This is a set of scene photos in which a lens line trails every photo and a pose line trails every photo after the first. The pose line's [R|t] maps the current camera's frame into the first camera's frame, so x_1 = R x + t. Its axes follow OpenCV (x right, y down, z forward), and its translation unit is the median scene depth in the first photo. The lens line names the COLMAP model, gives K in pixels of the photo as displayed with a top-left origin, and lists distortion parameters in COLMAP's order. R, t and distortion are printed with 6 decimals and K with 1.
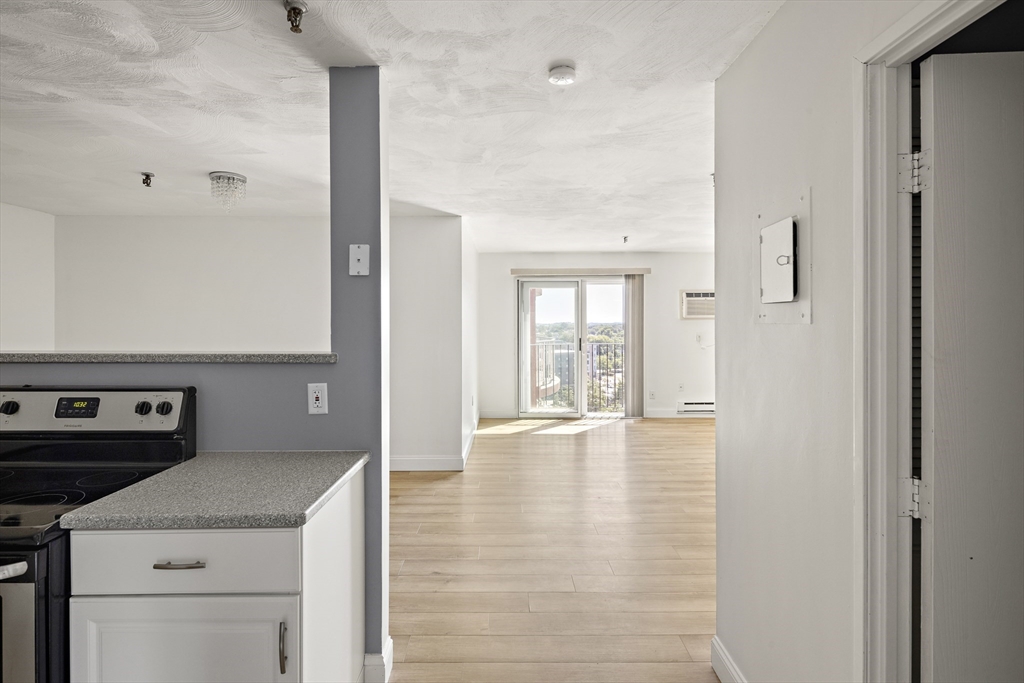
lens RADIAL K [[502.6, 0, 510.2], [0, 502.6, 322.6], [0, 0, 1]] dist [0.001815, -0.001245]
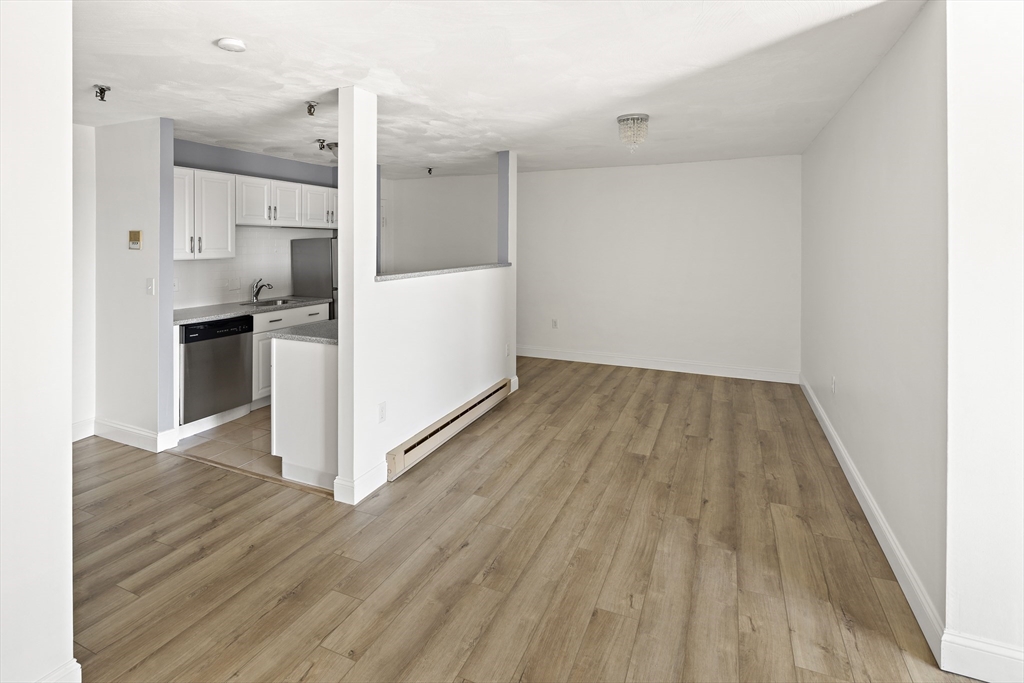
lens RADIAL K [[500.5, 0, 507.8], [0, 500.5, 242.7], [0, 0, 1]] dist [-0.000731, -0.001008]
pose [[-0.414016, 0.003022, -0.910265, 0.526277], [-0.001069, 0.999992, 0.003806, -0.029107], [0.910269, 0.002548, -0.414009, 1.218846]]
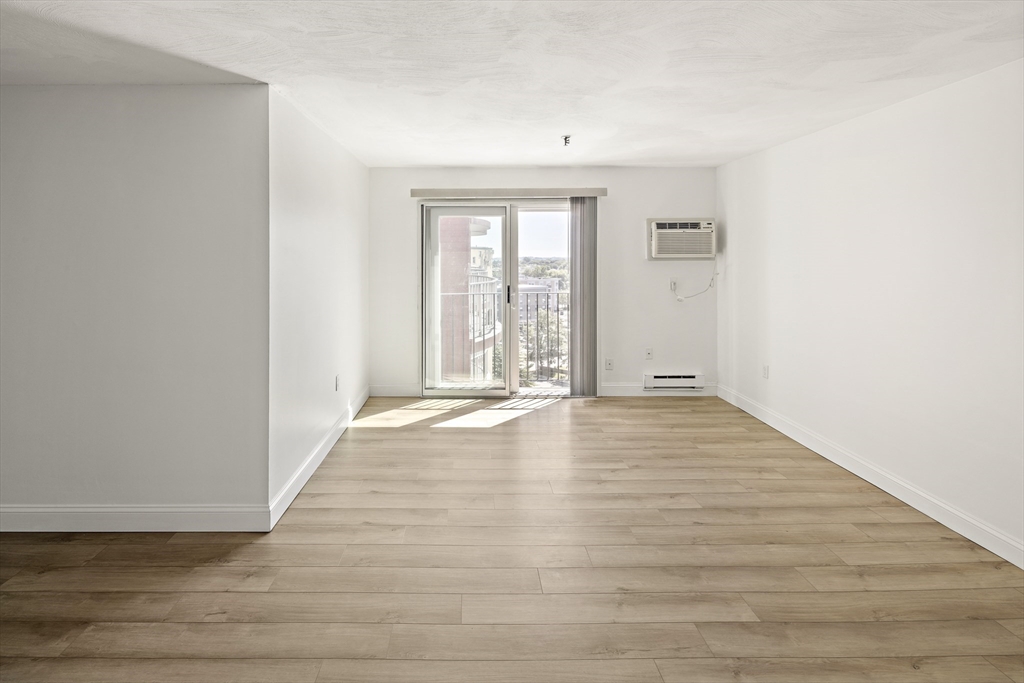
lens RADIAL K [[500.4, 0, 468.9], [0, 500.4, 255.2], [0, 0, 1]] dist [0.001158, -0.001586]
pose [[0.999966, 0.000707, -0.008217, 0.191614], [-0.000735, 0.999994, -0.003410, -0.022446], [0.008214, 0.003416, 0.999960, 0.615201]]
